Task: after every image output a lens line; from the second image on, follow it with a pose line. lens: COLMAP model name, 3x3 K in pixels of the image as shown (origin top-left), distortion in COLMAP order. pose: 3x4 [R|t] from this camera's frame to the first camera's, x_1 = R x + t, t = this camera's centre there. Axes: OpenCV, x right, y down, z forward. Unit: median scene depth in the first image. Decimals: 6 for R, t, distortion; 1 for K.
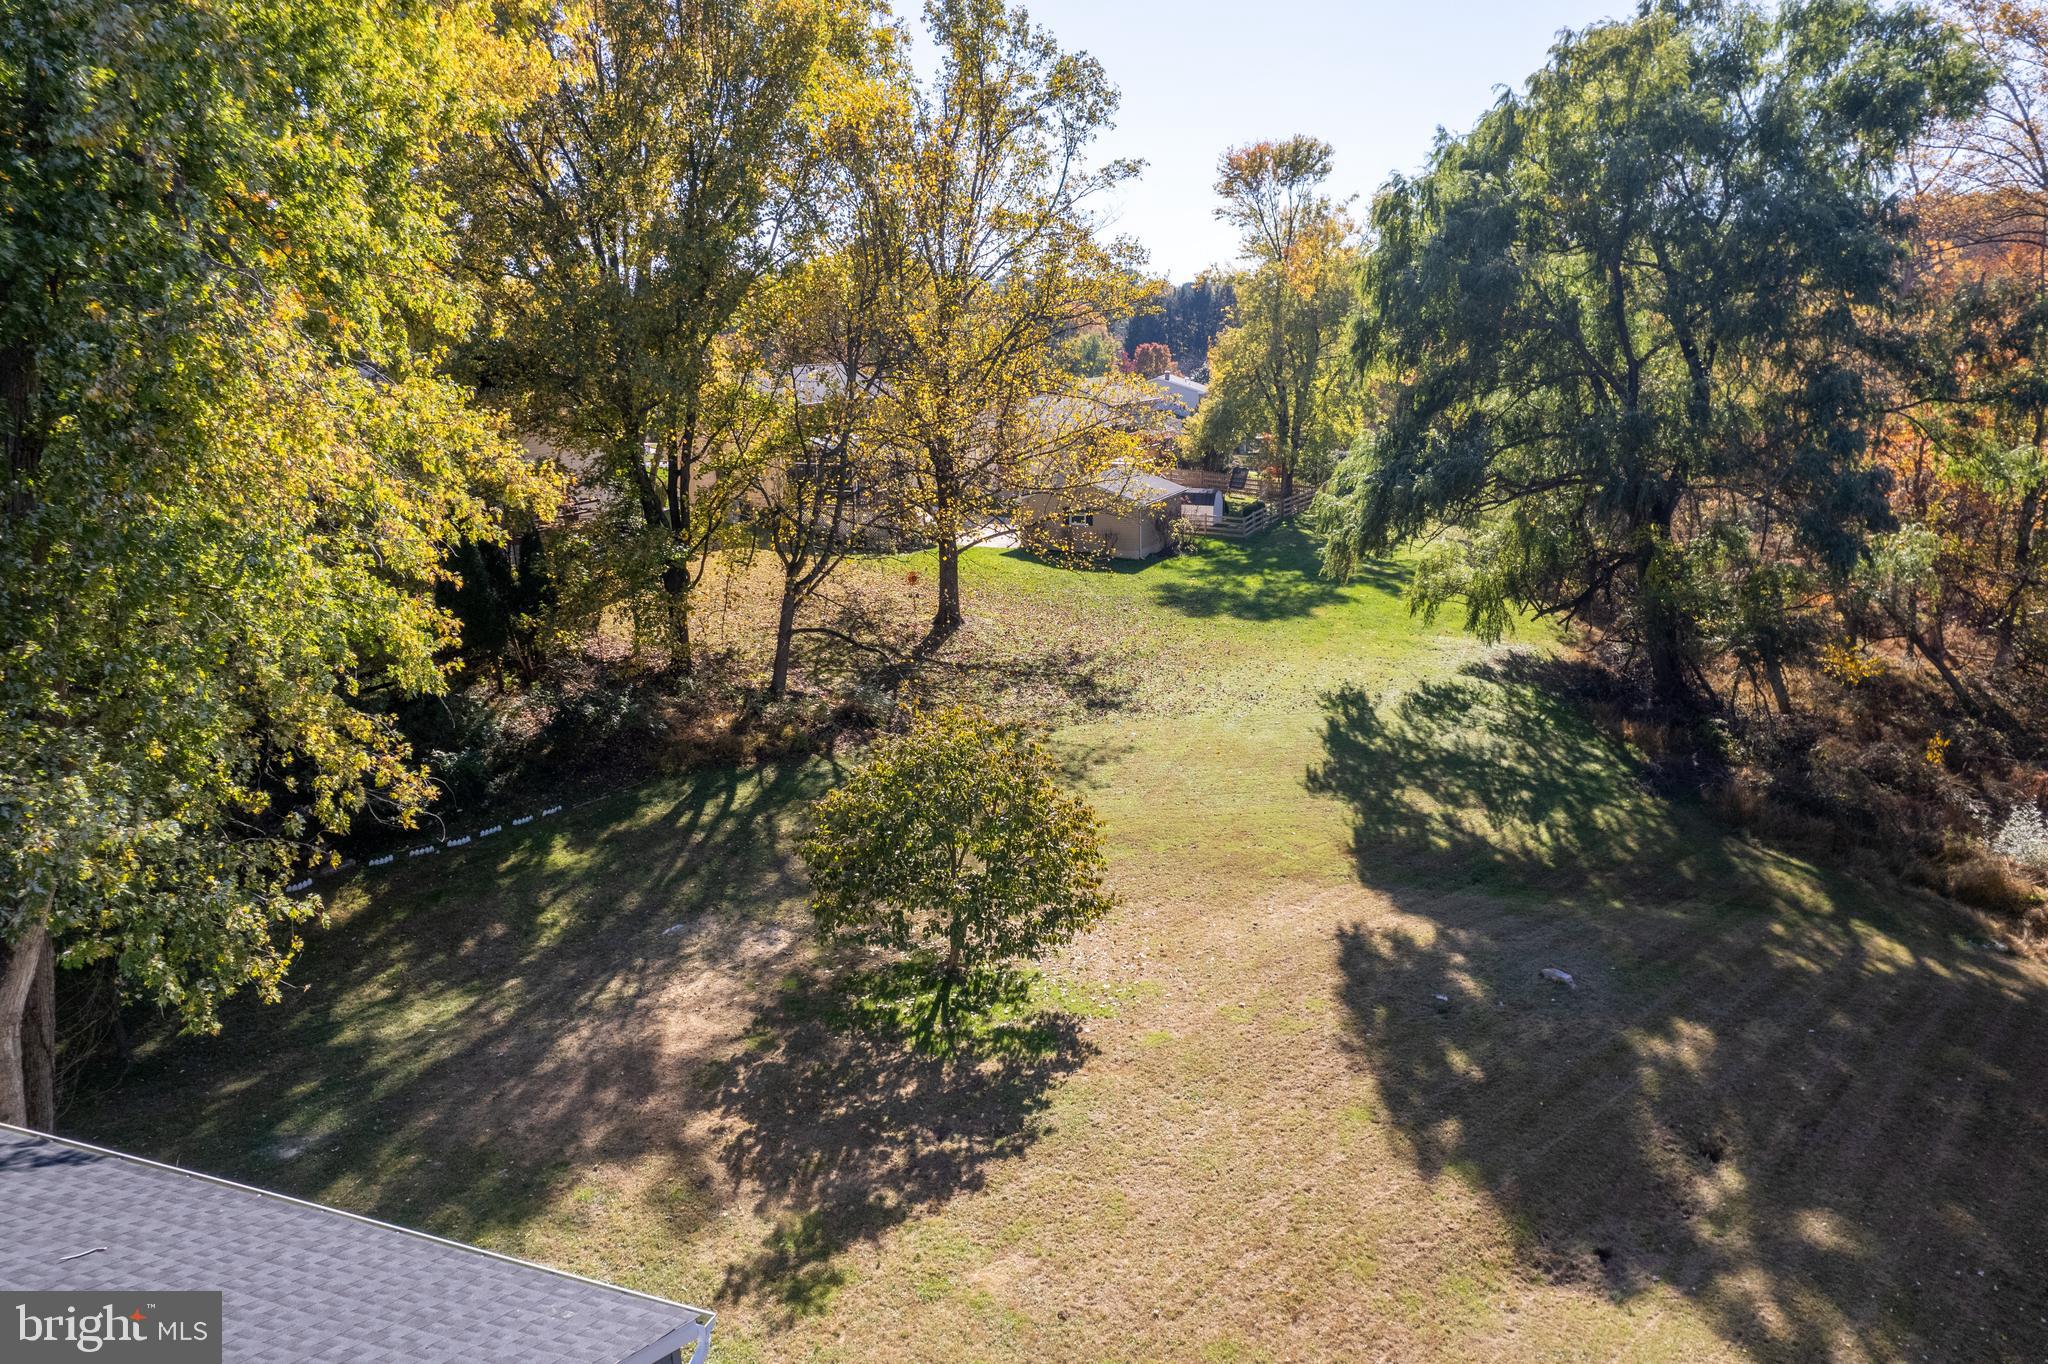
lens RADIAL K [[1370.4, 0, 1013.8], [0, 1370.4, 683.2], [0, 0, 1]] dist [-0.062306, 0.049565]
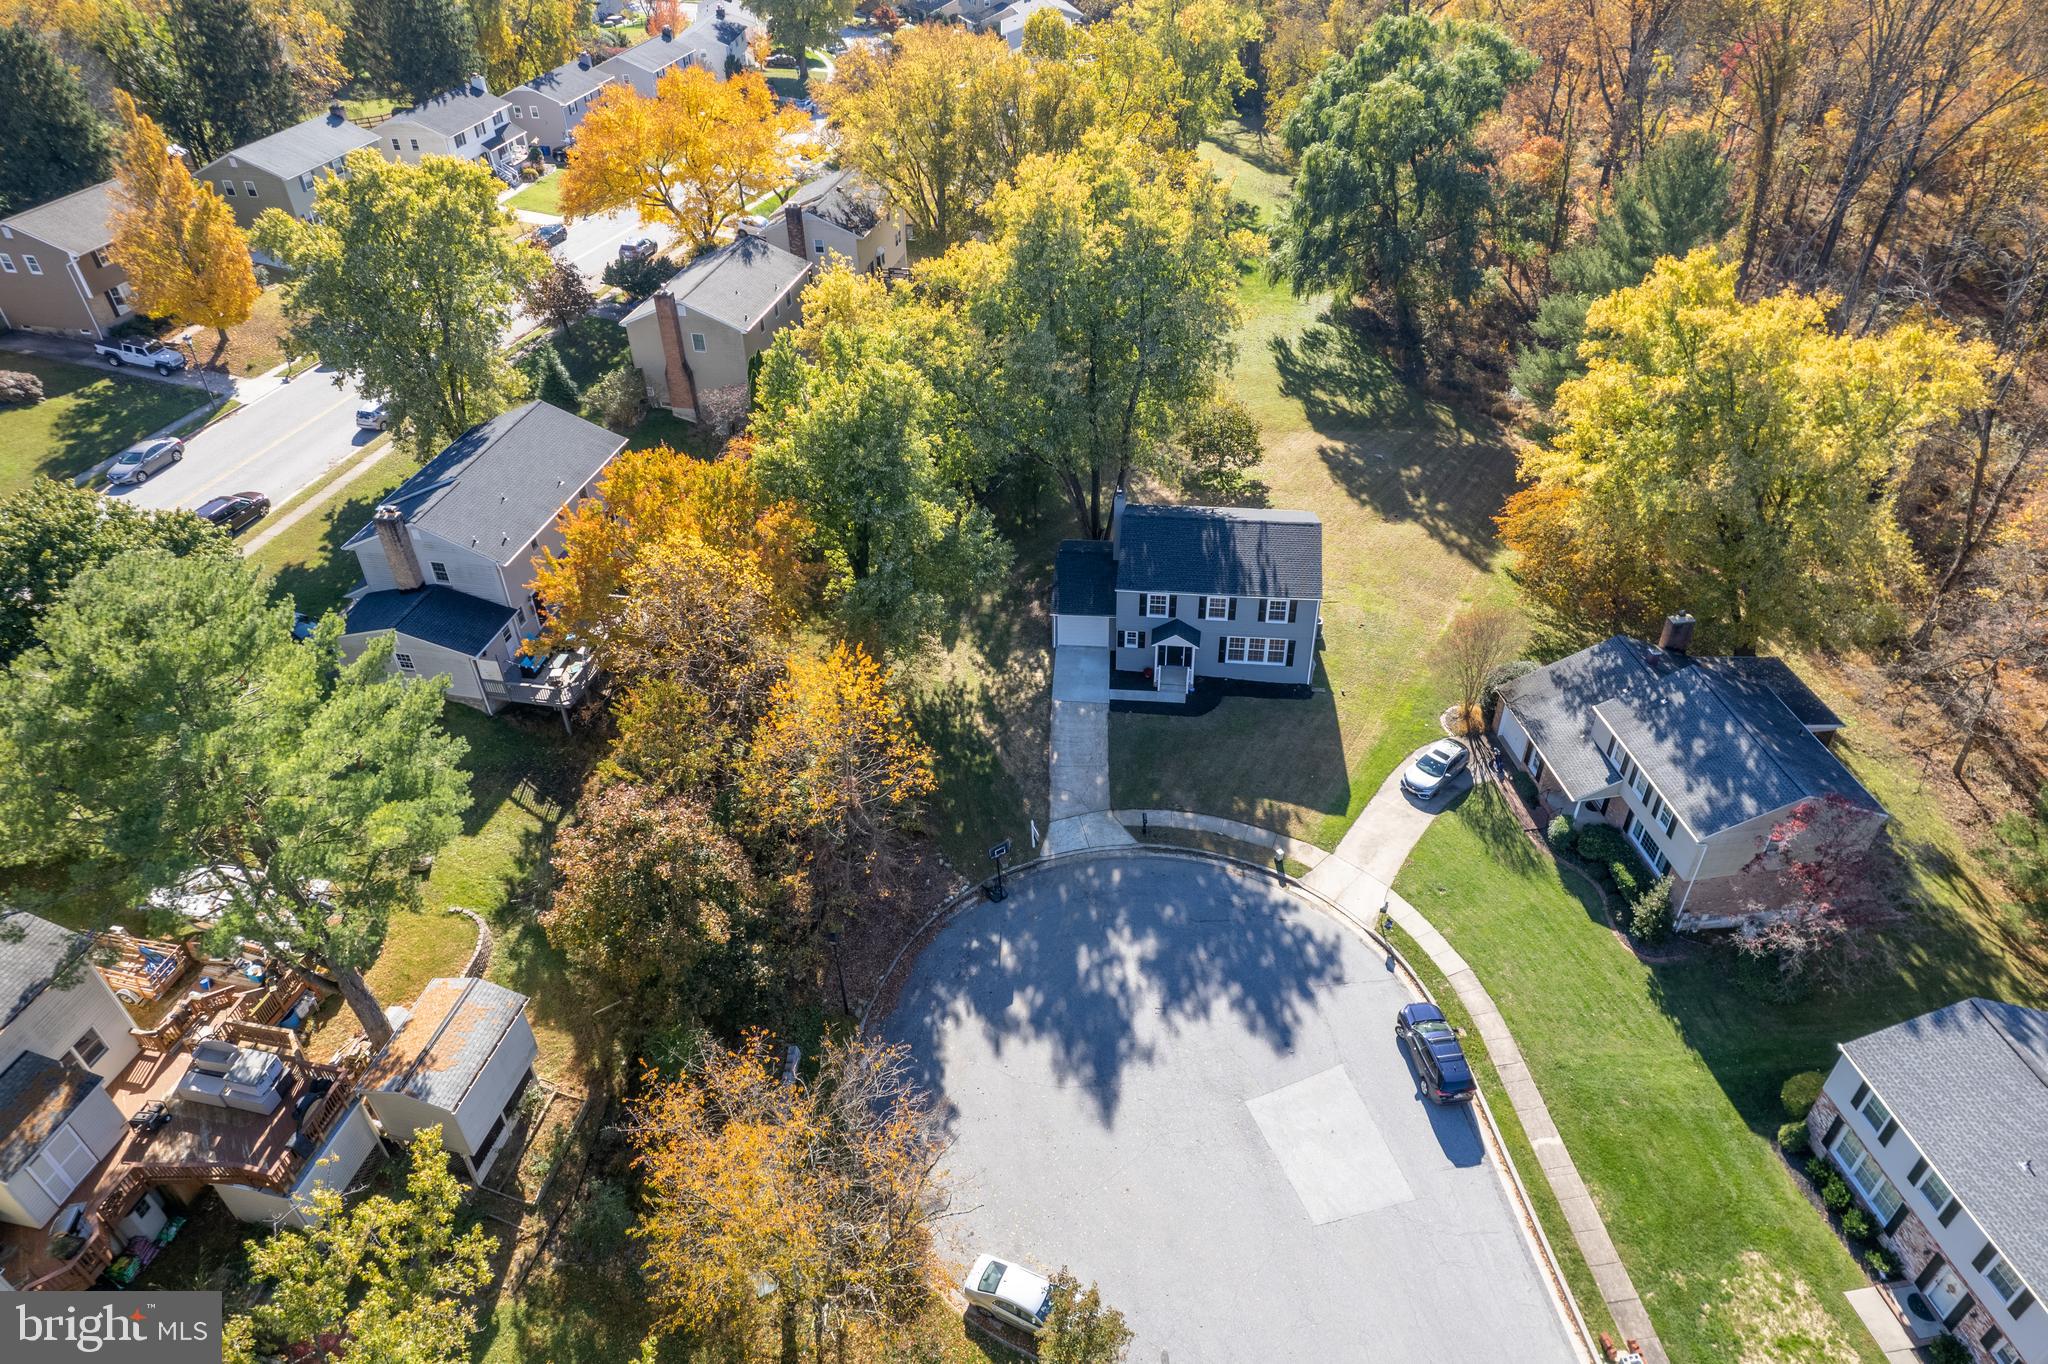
lens RADIAL K [[1370.4, 0, 1007.4], [0, 1370.4, 689.7], [0, 0, 1]] dist [-0.062306, 0.049565]
pose [[0.977066, -0.134585, 0.165011, -0.896647], [0.065488, 0.927301, 0.368544, -0.437042], [-0.202615, -0.349286, 0.914848, -1.674980]]
